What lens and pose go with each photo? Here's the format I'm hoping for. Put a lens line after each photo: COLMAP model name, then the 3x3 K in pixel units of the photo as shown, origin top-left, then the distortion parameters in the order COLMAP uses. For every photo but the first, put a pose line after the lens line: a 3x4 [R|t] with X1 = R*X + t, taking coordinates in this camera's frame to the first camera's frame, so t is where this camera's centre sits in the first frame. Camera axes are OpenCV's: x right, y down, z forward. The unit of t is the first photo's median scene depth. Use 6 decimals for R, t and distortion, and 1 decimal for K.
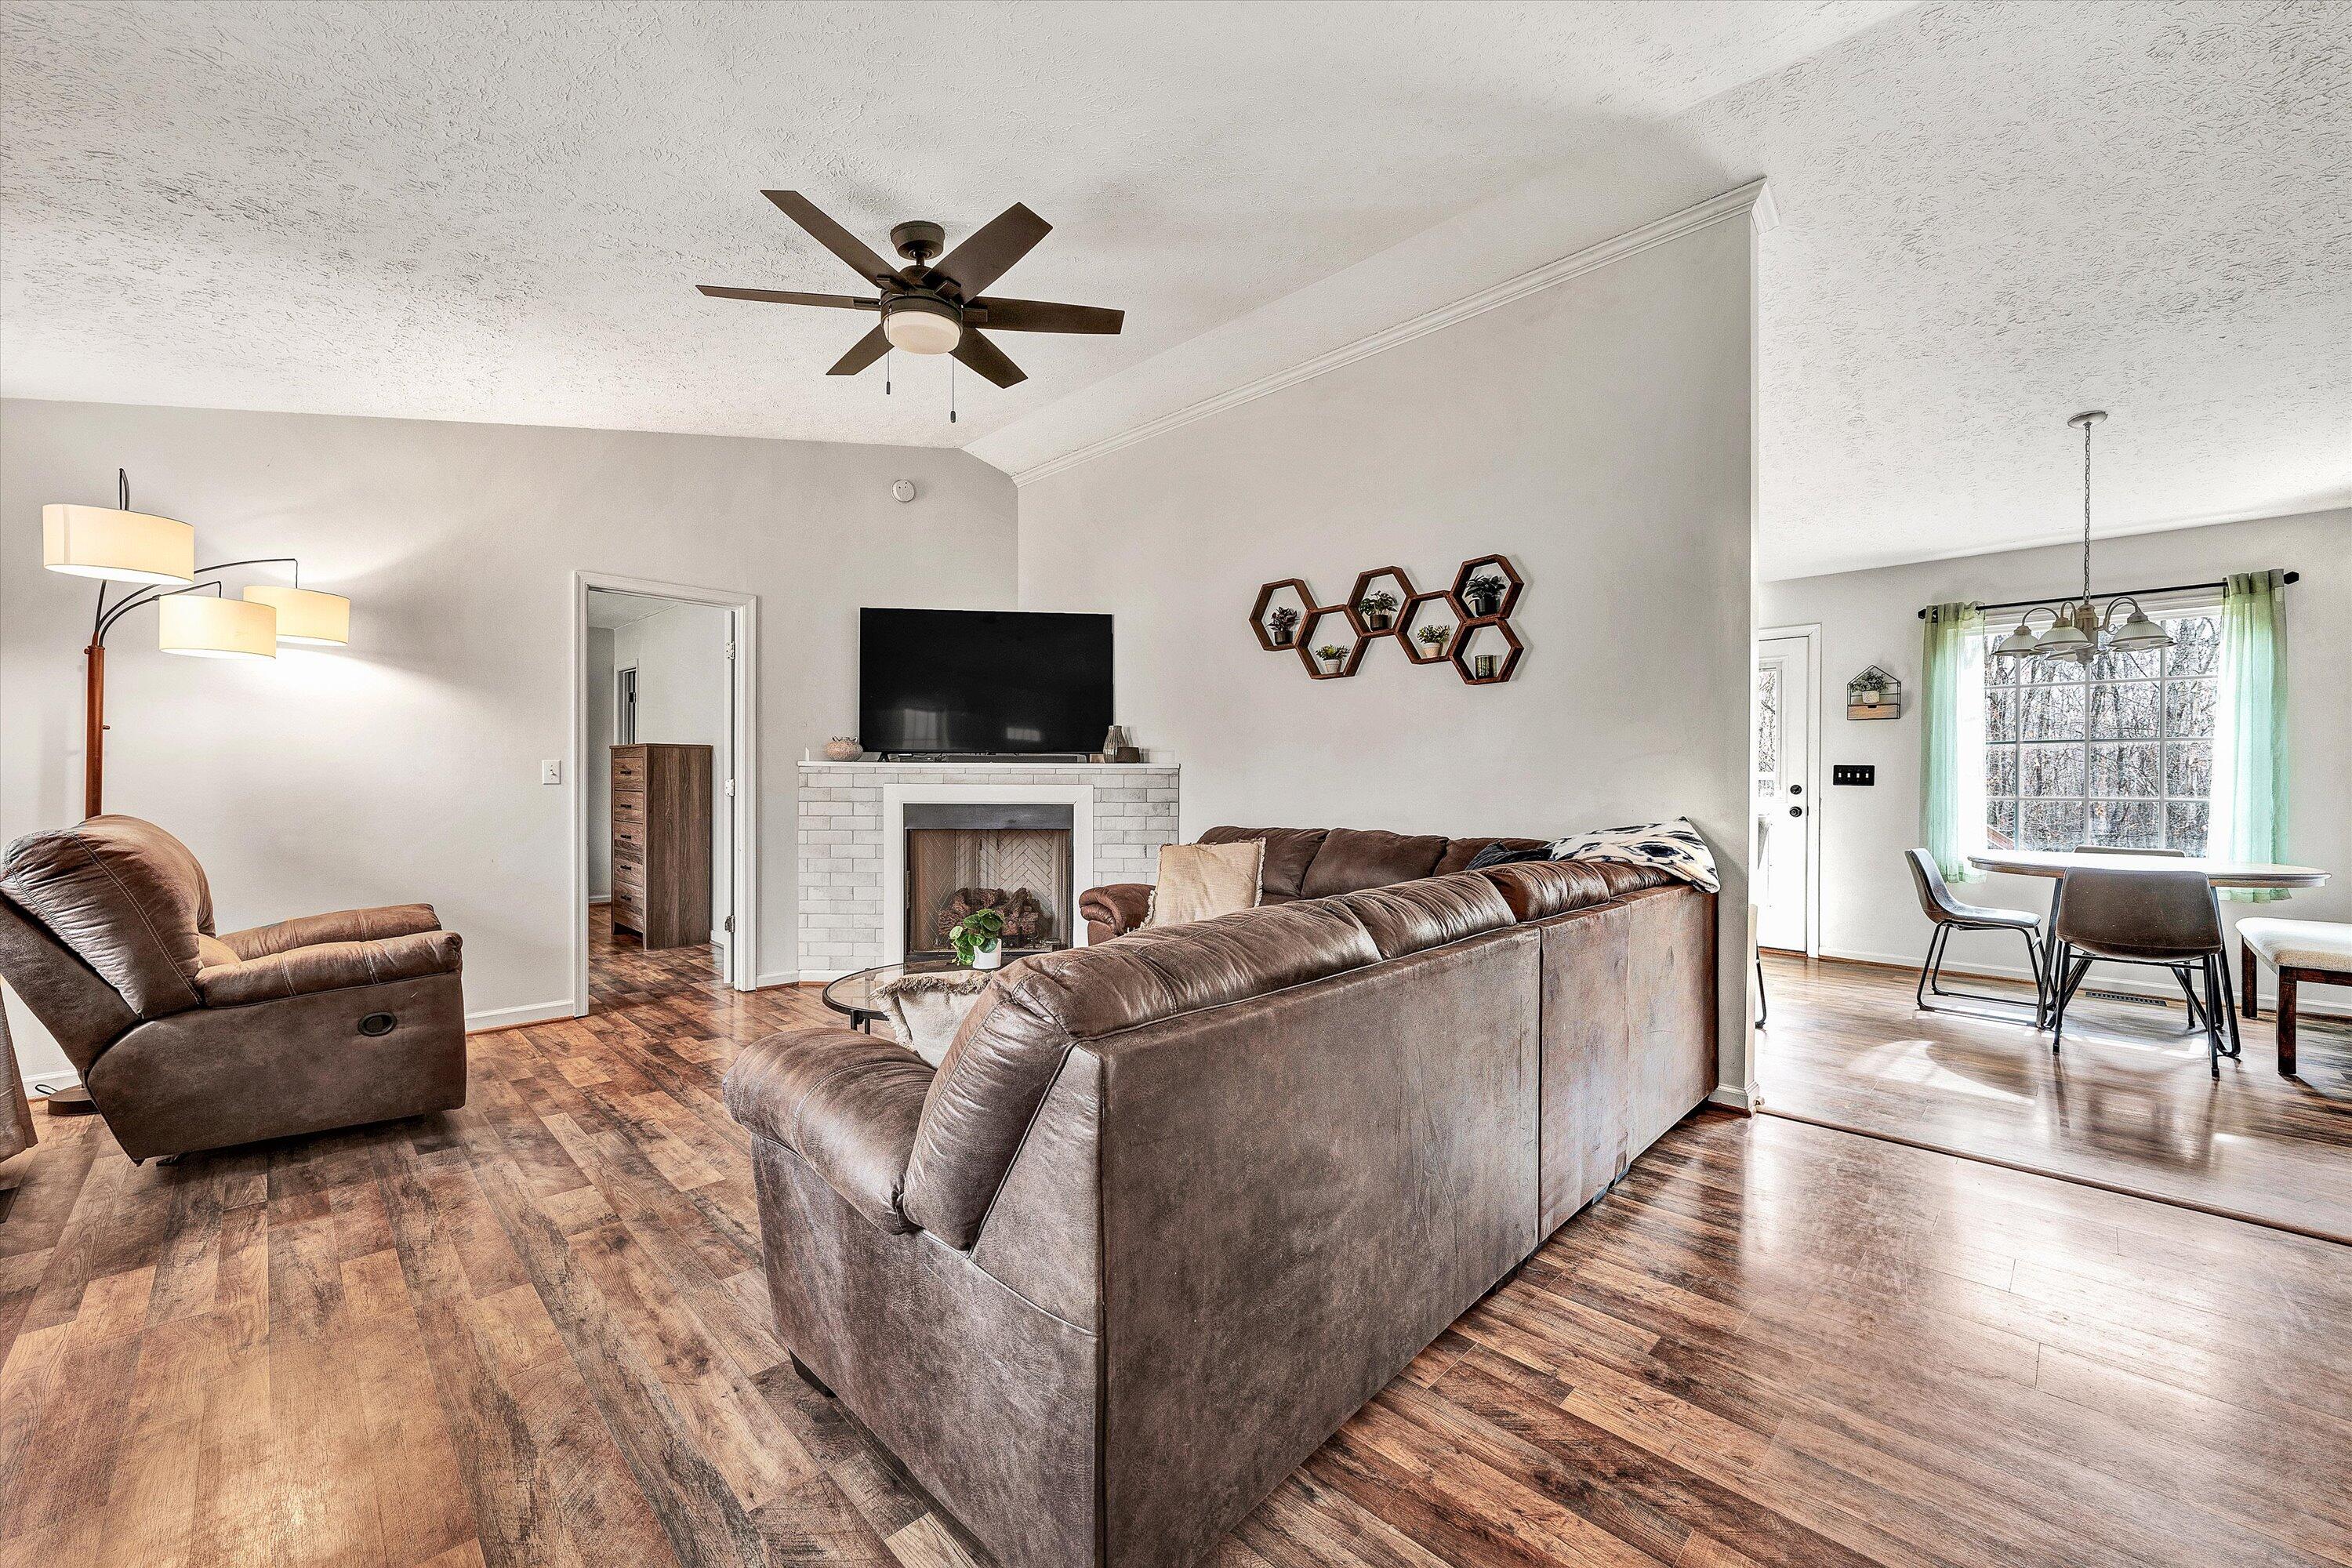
lens RADIAL K [[926.1, 0, 1176.0], [0, 926.1, 784.0], [0, 0, 1]] dist [-0.000544, -0.000214]
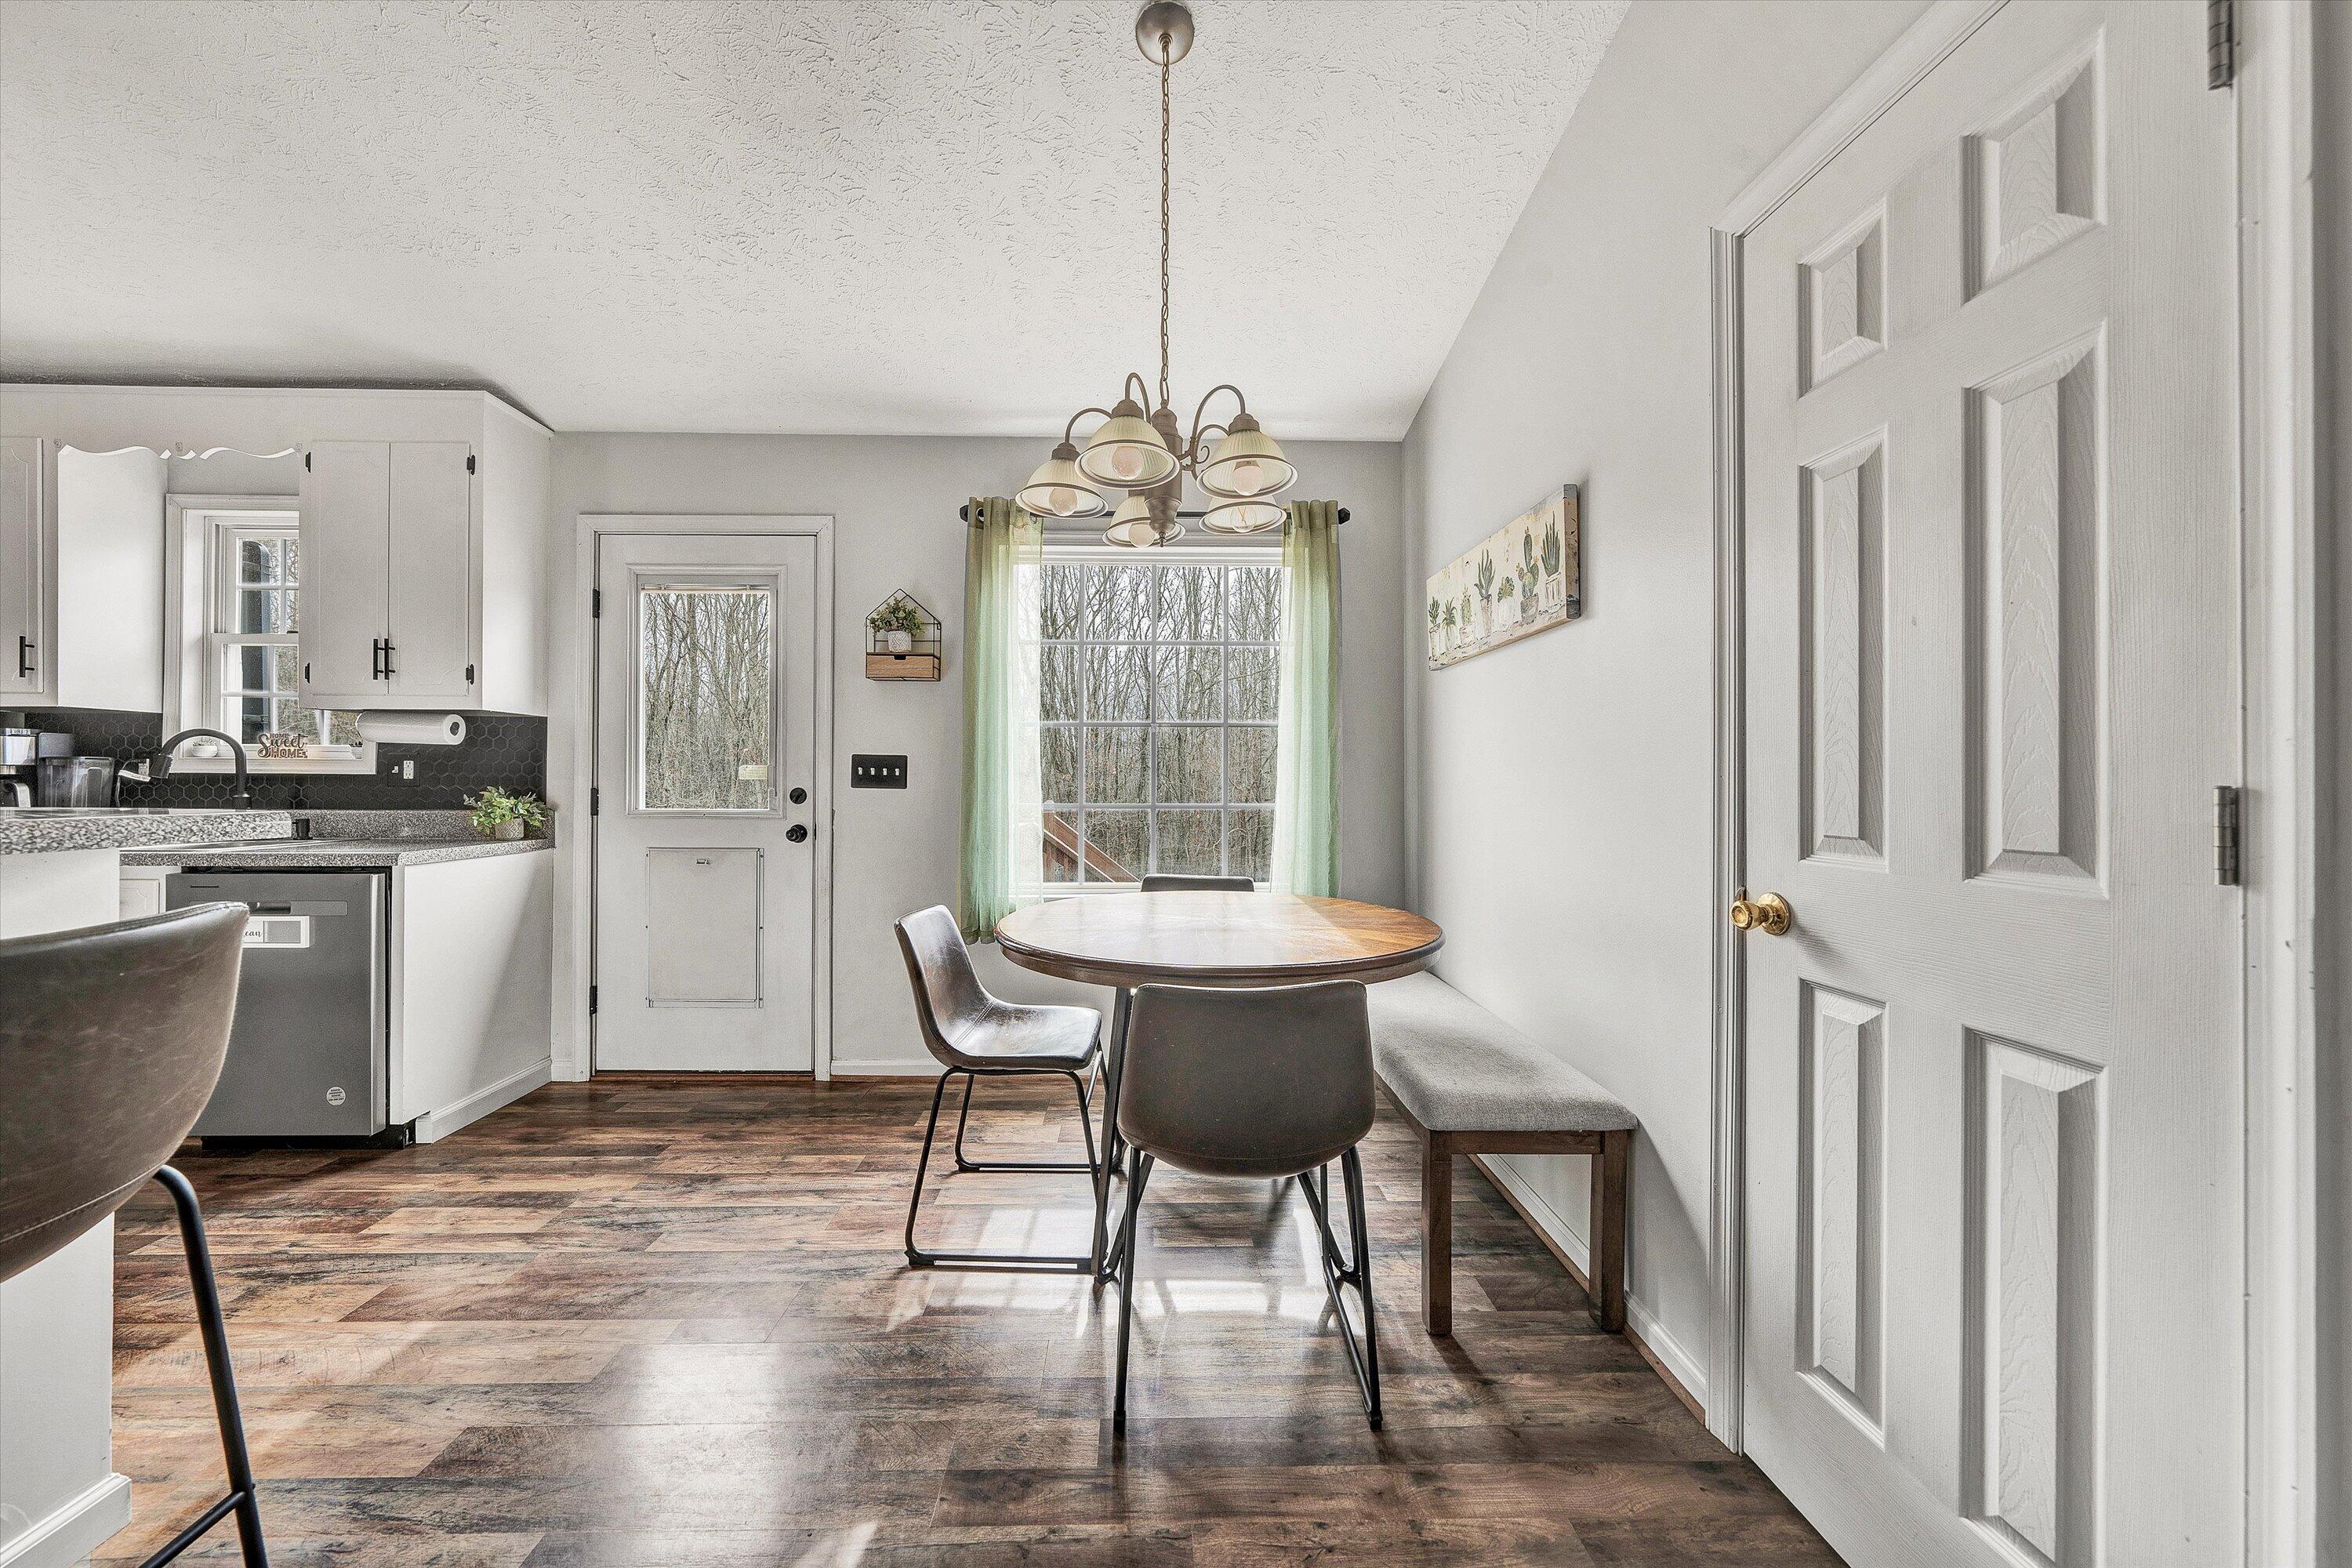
lens RADIAL K [[792.6, 0, 1176.0], [0, 792.6, 784.0], [0, 0, 1]] dist [0.000140, -0.000108]
pose [[0.680826, 0.001331, 0.732444, 0.475467], [0.002884, 0.999986, -0.004498, 0.001654], [-0.732440, 0.005175, 0.680812, 0.494911]]
